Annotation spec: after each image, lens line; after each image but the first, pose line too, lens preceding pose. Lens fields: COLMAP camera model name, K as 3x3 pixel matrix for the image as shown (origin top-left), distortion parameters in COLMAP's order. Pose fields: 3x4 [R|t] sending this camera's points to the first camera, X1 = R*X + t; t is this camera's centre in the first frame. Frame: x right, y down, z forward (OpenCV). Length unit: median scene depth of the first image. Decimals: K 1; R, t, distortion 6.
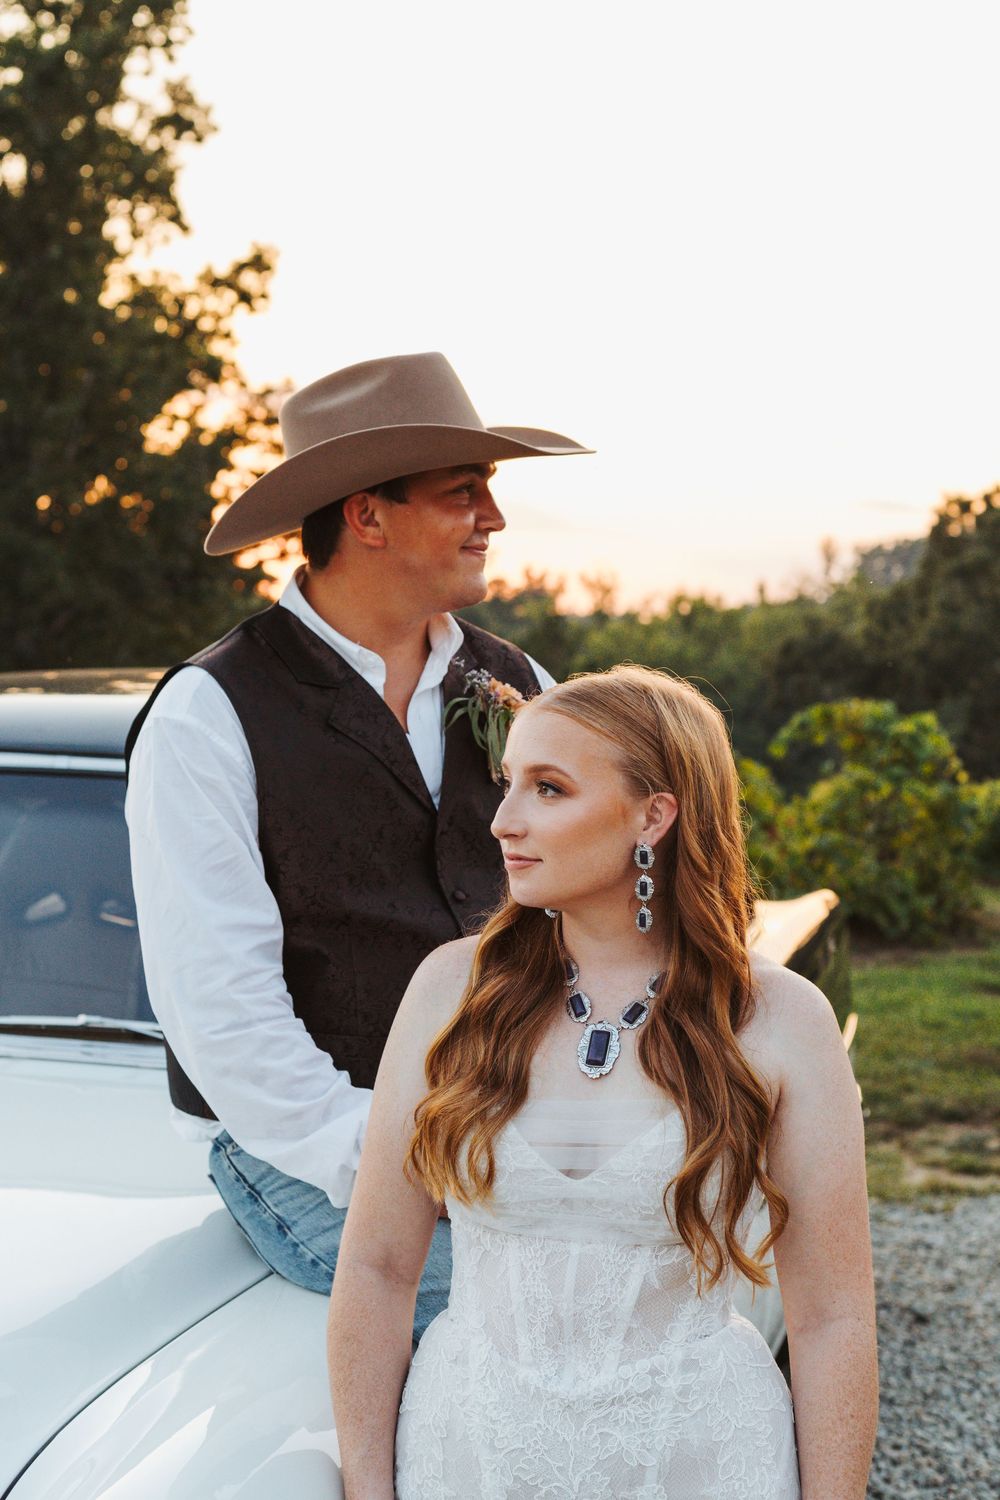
lens RADIAL K [[2561.3, 0, 503.1], [0, 2561.3, 673.2], [0, 0, 1]] dist [0.013143, 0.008730]
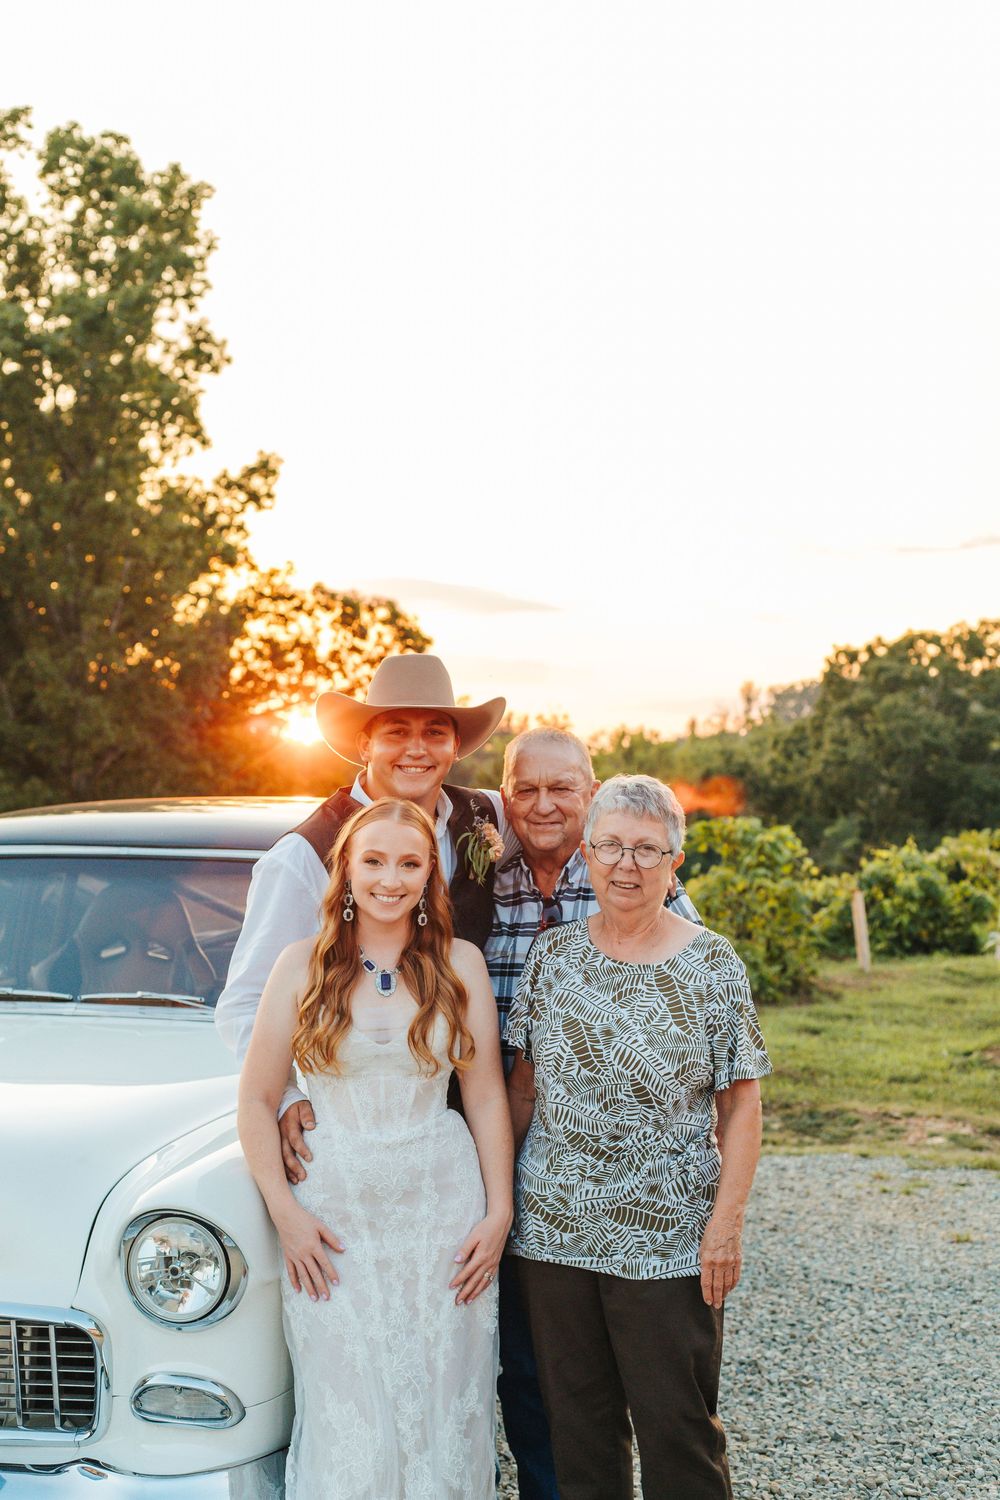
lens RADIAL K [[2163.7, 0, 502.4], [0, 2163.7, 757.1], [0, 0, 1]] dist [0.021073, -0.000871]
pose [[0.999856, -0.013124, 0.010778, 0.005840], [0.013331, 0.999724, -0.019361, -0.000022], [-0.010521, 0.019502, 0.999754, -0.040340]]
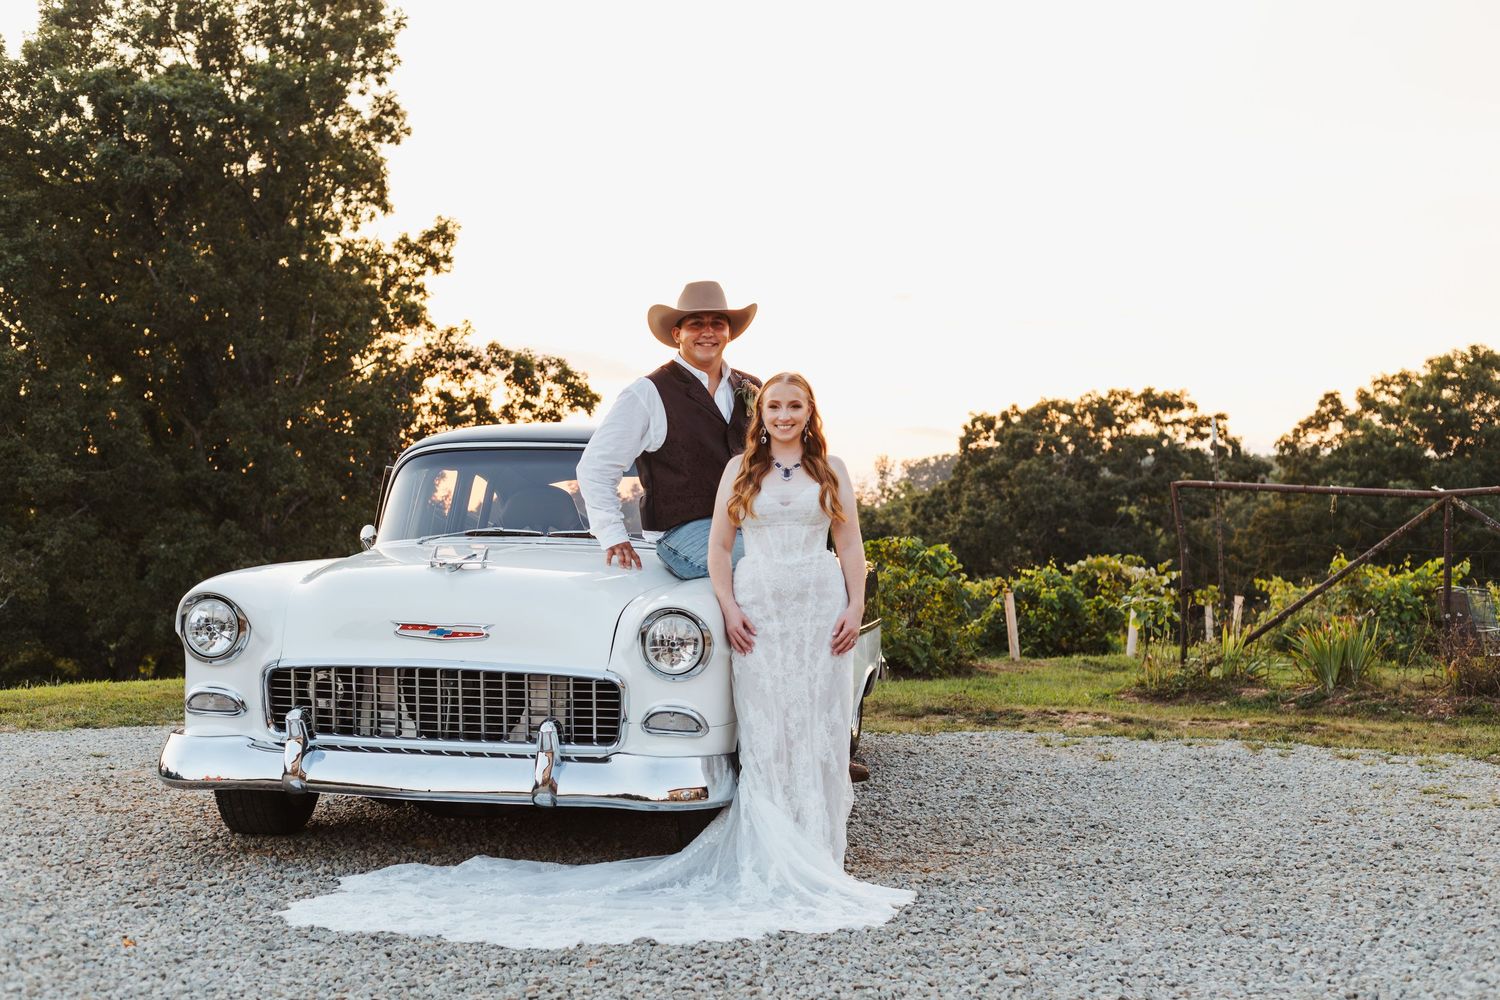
lens RADIAL K [[2163.7, 0, 750.0], [0, 2163.7, 500.0], [0, 0, 1]] dist [0.021073, -0.000871]
pose [[0.997908, -0.006647, 0.064311, -0.011751], [0.008869, 0.999371, -0.034337, 0.015012], [-0.064043, 0.034835, 0.997339, -0.108979]]
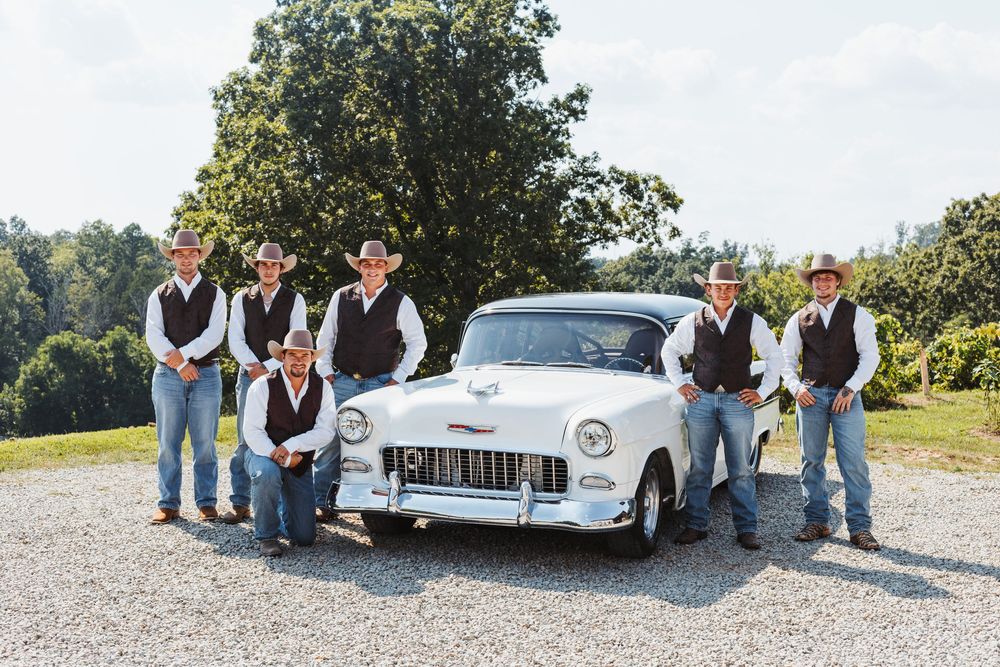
lens RADIAL K [[1451.6, 0, 500.0], [0, 1451.6, 333.5], [0, 0, 1]] dist [0.015547, -0.031219]
pose [[0.989099, -0.004800, -0.147177, 0.008858], [0.007989, 0.999746, 0.021087, 0.001535], [0.147038, -0.022033, 0.988885, -0.141285]]
